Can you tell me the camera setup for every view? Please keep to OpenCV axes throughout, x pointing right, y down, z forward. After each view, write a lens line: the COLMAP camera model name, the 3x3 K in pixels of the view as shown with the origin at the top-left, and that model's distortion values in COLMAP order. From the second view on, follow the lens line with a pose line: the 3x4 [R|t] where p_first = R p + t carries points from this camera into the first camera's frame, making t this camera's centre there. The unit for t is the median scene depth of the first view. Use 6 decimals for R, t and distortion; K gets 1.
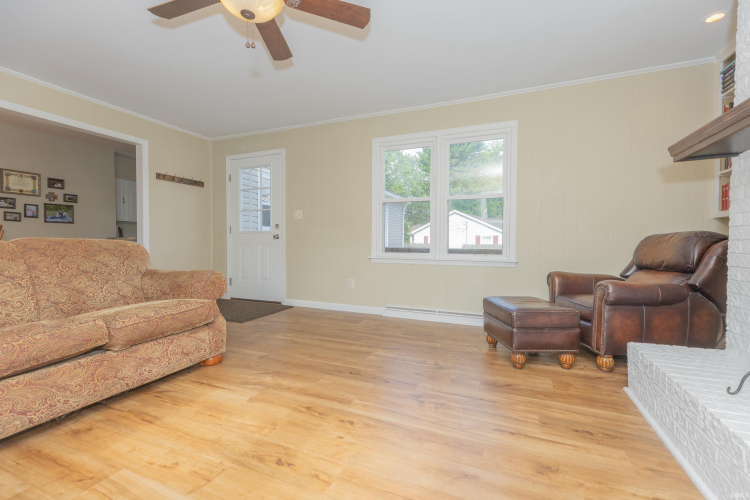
lens RADIAL K [[330.7, 0, 370.4], [0, 330.7, 249.9], [0, 0, 1]] dist [0.002934, 0.000210]
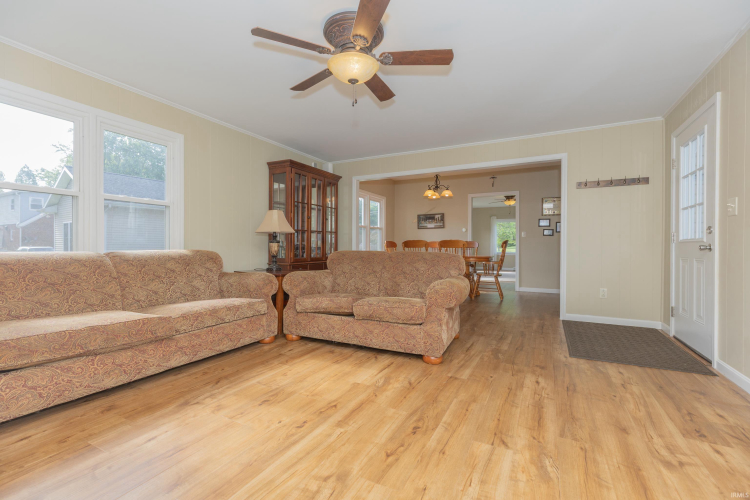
lens RADIAL K [[330.7, 0, 370.4], [0, 330.7, 249.9], [0, 0, 1]] dist [0.002934, 0.000210]
pose [[-0.067025, 0.004904, -0.997739, 0.800219], [-0.029853, 0.999530, 0.006918, -0.053152], [0.997305, 0.030250, -0.066847, 1.030758]]
